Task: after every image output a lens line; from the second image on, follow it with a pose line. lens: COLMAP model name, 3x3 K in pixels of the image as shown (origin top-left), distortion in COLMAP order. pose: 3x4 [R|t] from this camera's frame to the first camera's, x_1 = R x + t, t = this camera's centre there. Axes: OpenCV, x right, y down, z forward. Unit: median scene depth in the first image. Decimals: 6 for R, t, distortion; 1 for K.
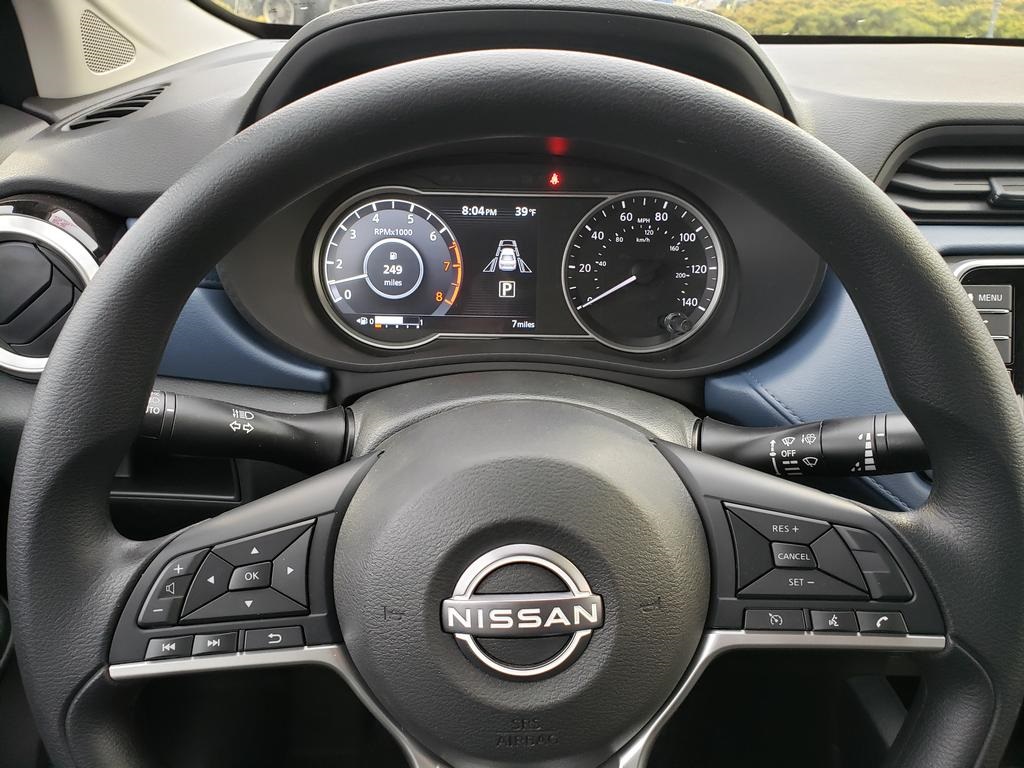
lens RADIAL K [[897.8, 0, 512.0], [0, 897.8, 384.0], [0, 0, 1]] dist [0.000728, -0.002424]
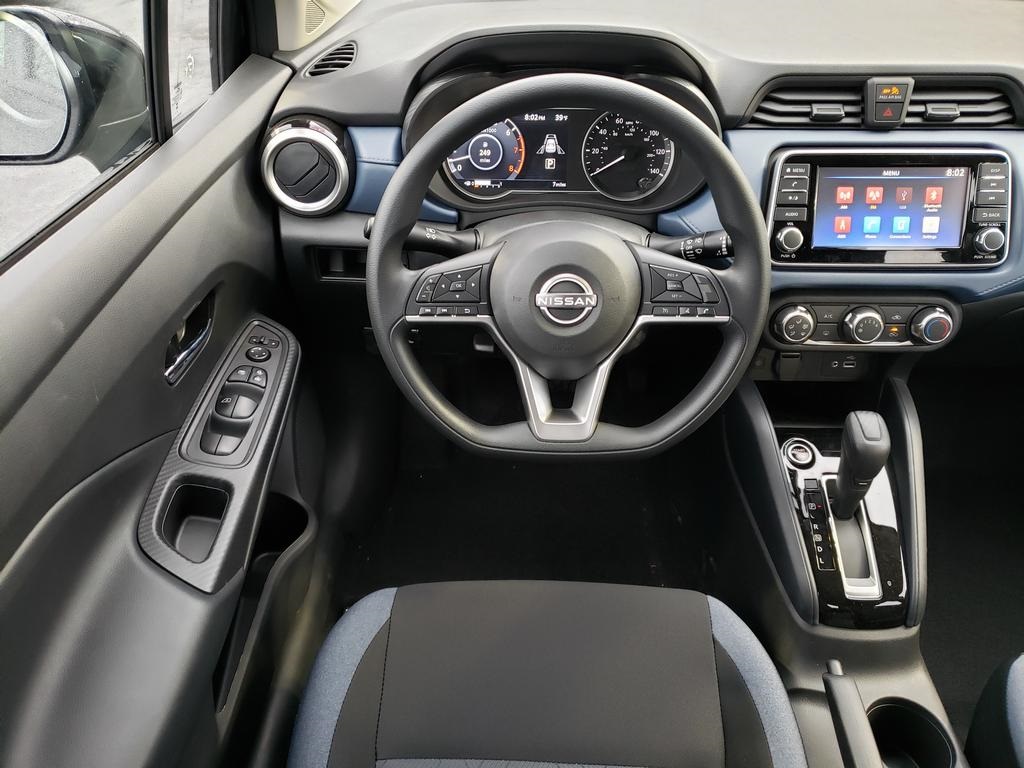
lens RADIAL K [[717.5, 0, 512.0], [0, 717.5, 384.0], [0, 0, 1]] dist [-0.016148, -0.003645]
pose [[0.999410, 0.004670, -0.034041, -0.031735], [0.002384, 0.978911, 0.204271, 0.029774], [0.034277, -0.204232, 0.978322, -0.471247]]
